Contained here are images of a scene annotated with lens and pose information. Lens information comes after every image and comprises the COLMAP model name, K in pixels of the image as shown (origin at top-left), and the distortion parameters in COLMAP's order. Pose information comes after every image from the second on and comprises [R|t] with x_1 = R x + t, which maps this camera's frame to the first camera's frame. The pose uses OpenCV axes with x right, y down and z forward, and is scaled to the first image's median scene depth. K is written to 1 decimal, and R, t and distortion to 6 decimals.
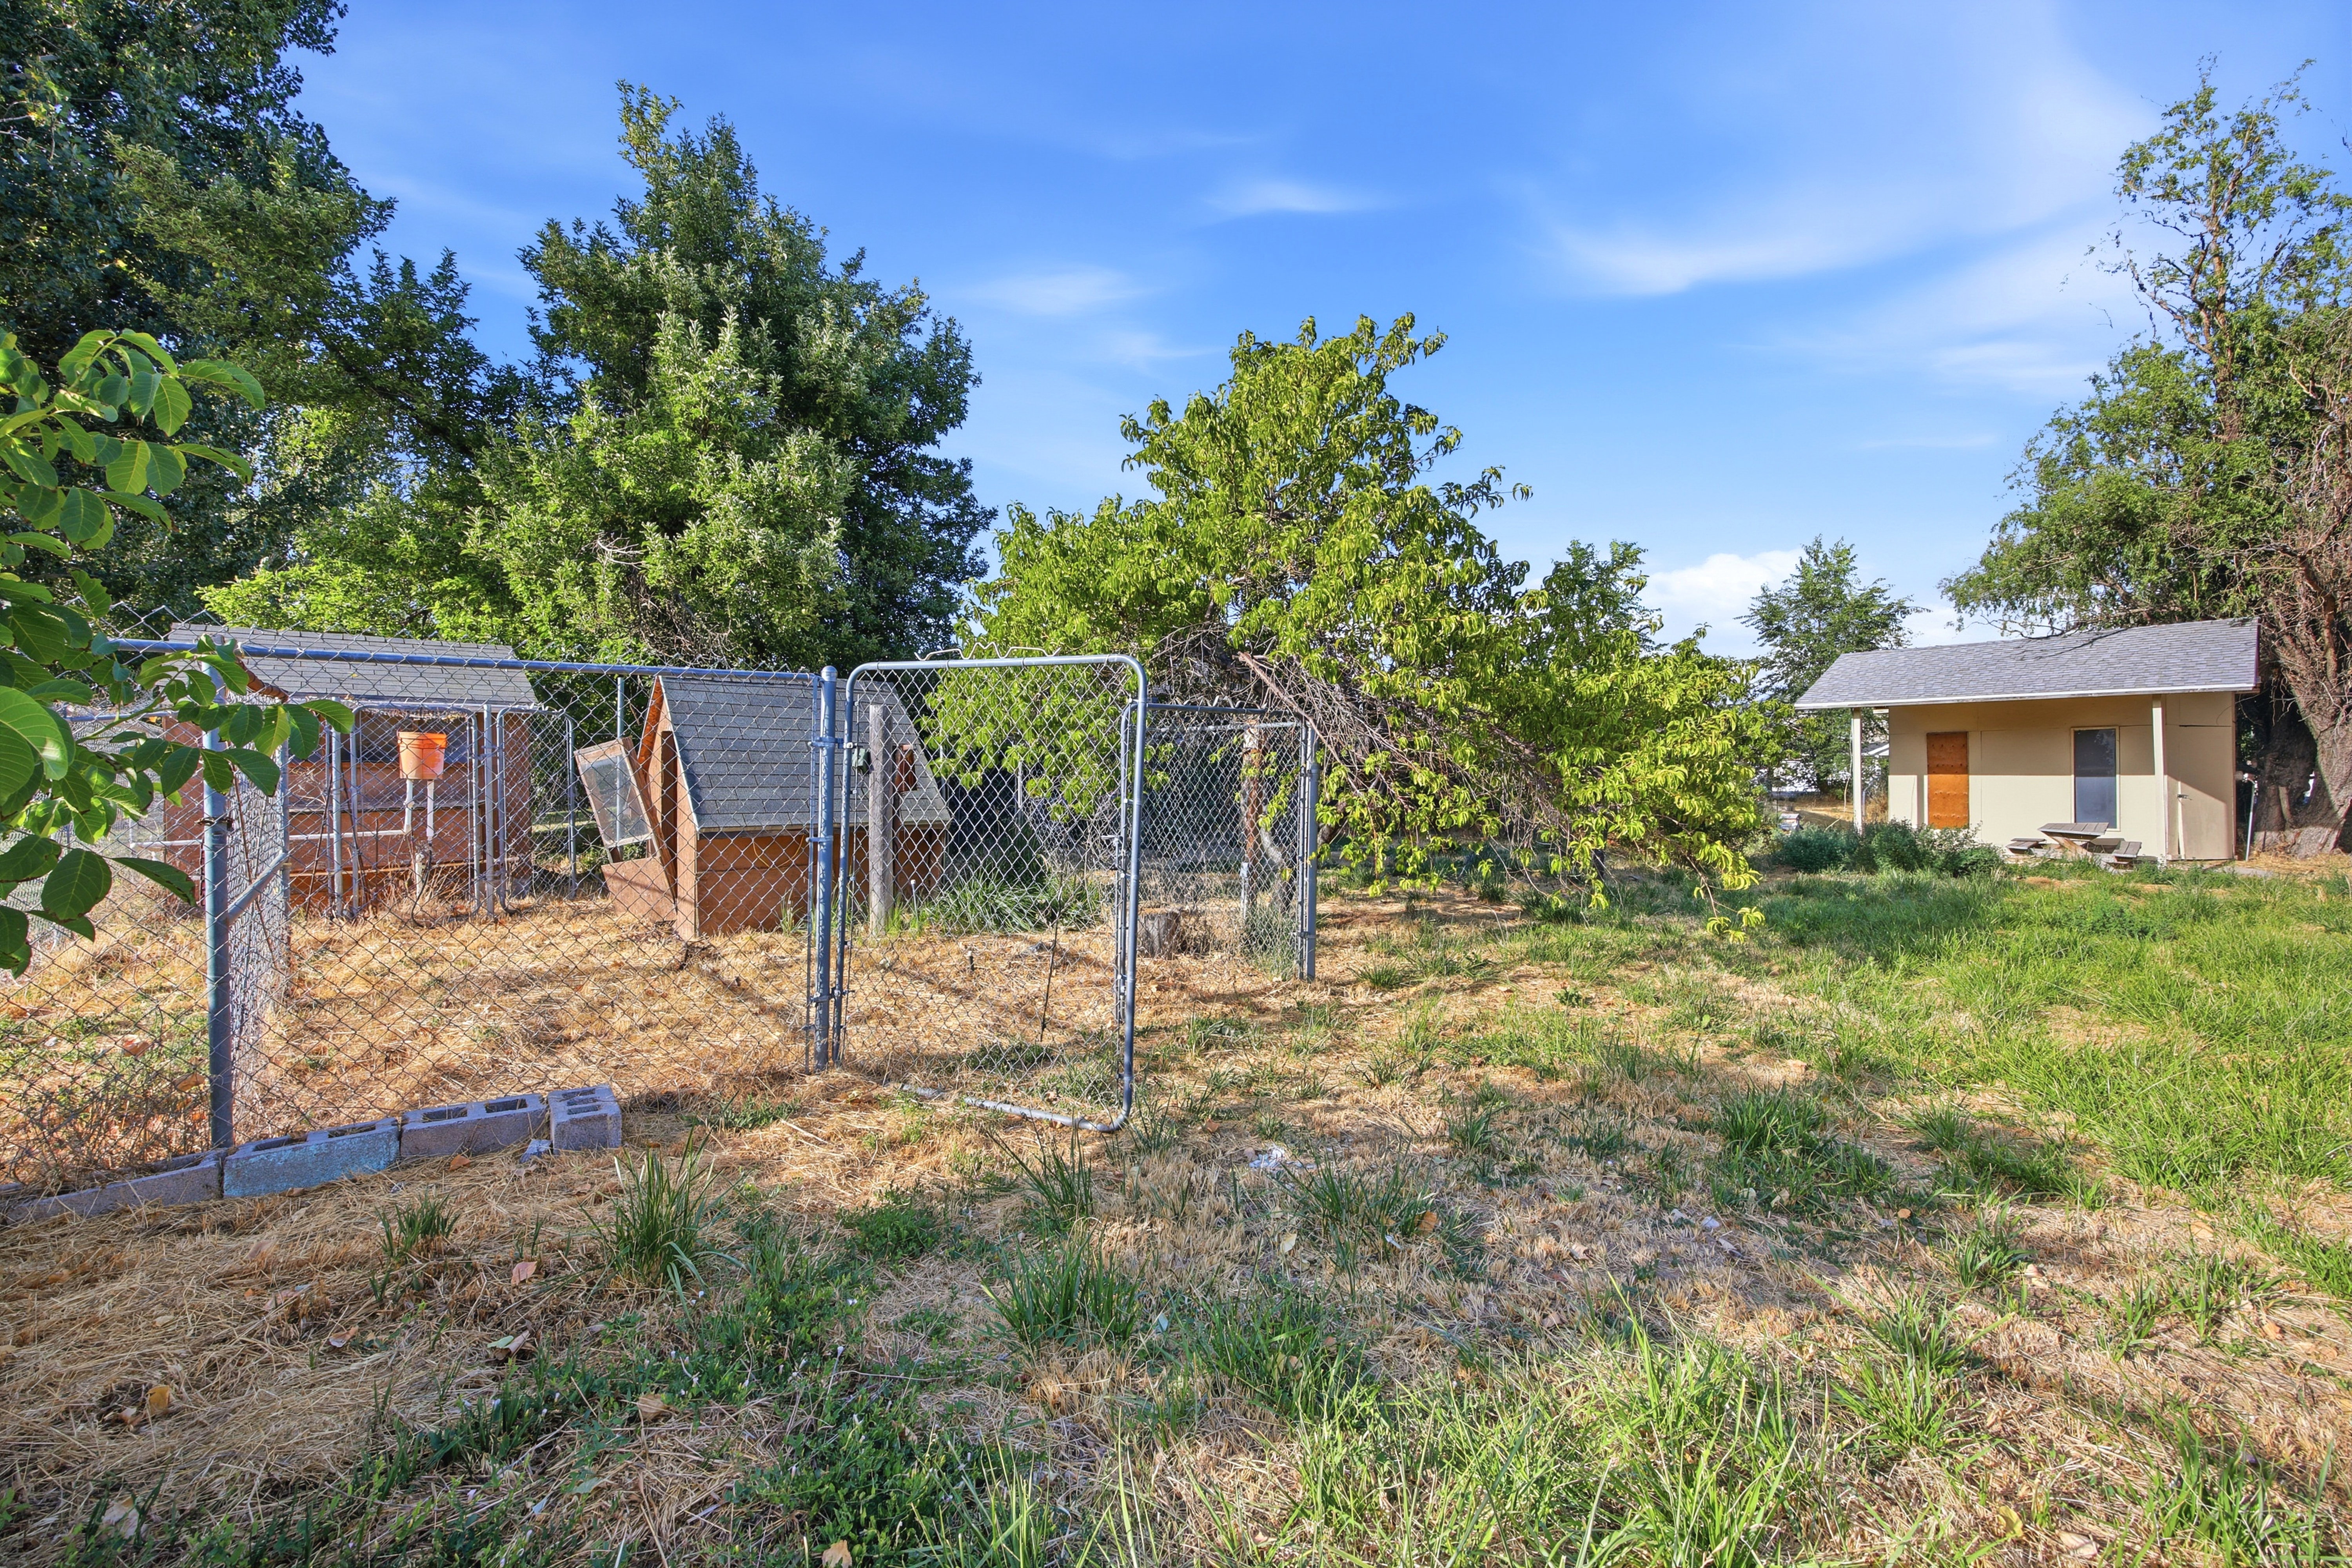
lens RADIAL K [[945.6, 0, 1174.2], [0, 945.6, 783.8], [0, 0, 1]] dist [0.000943, -0.000368]
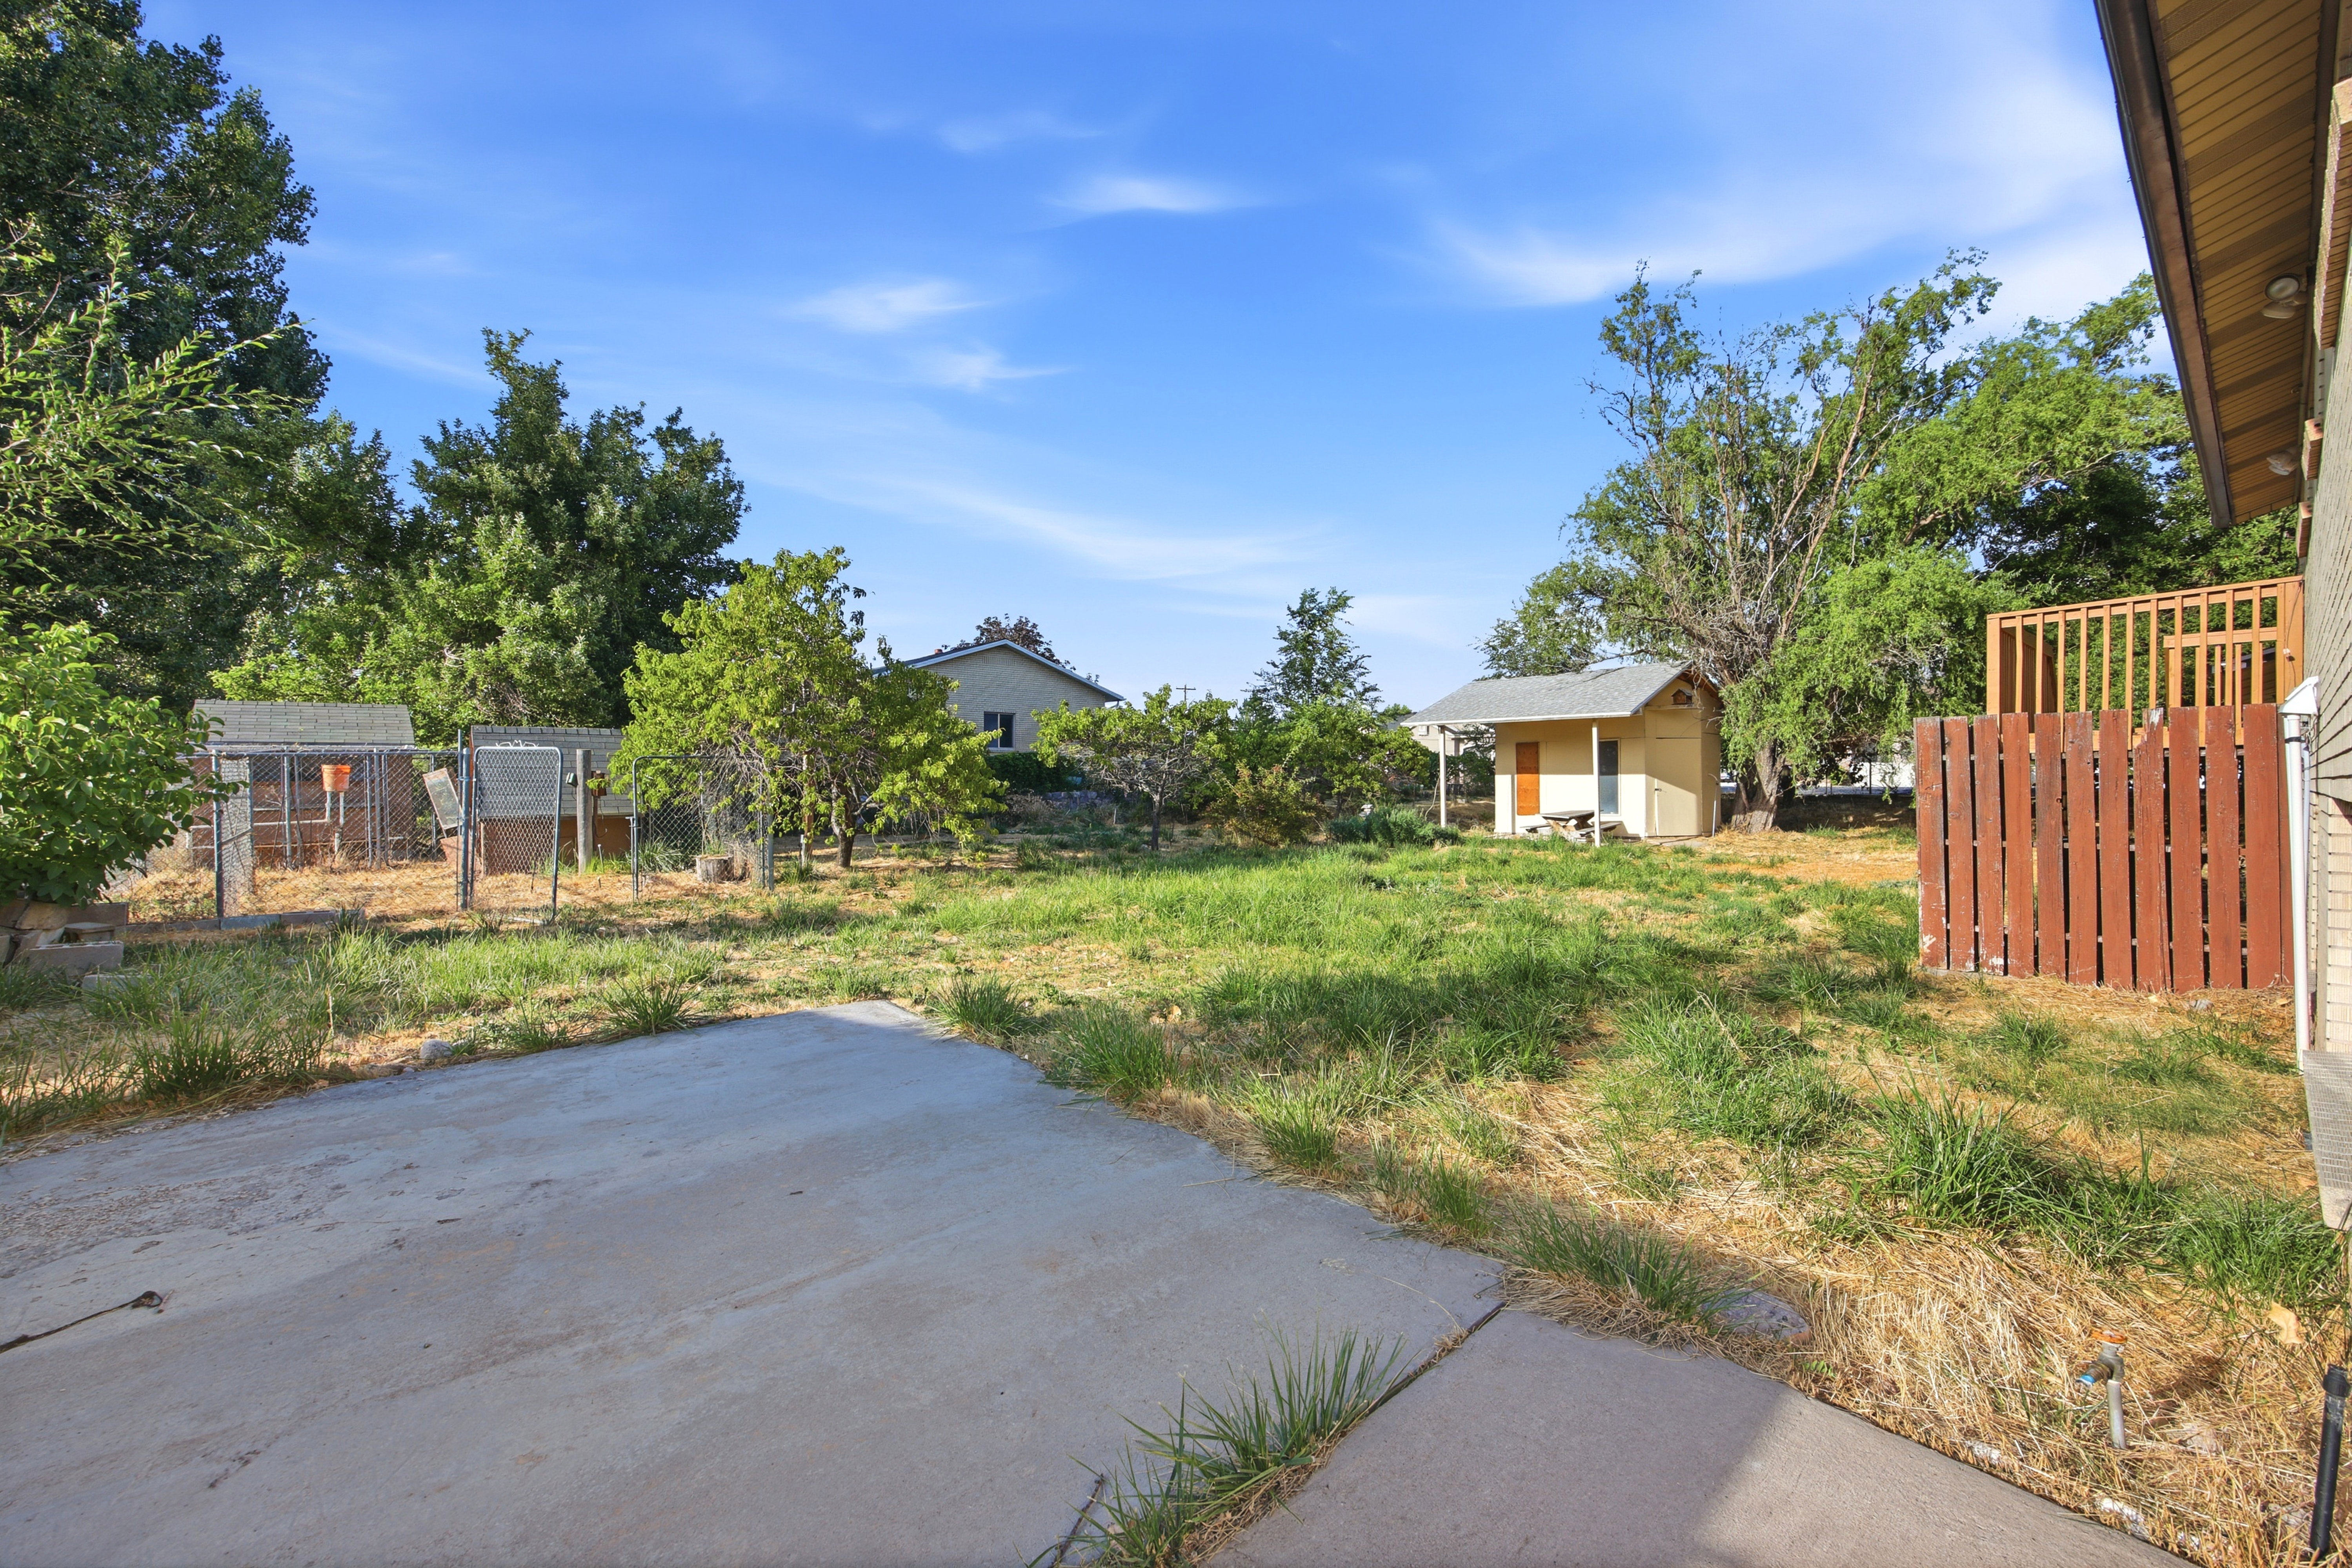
lens RADIAL K [[945.6, 0, 1177.1], [0, 945.6, 774.5], [0, 0, 1]] dist [0.000943, -0.000368]
pose [[0.999966, -0.008075, -0.001894, 0.692426], [0.008064, 0.999951, -0.005741, -0.011426], [0.001940, 0.005726, 0.999982, -0.678380]]
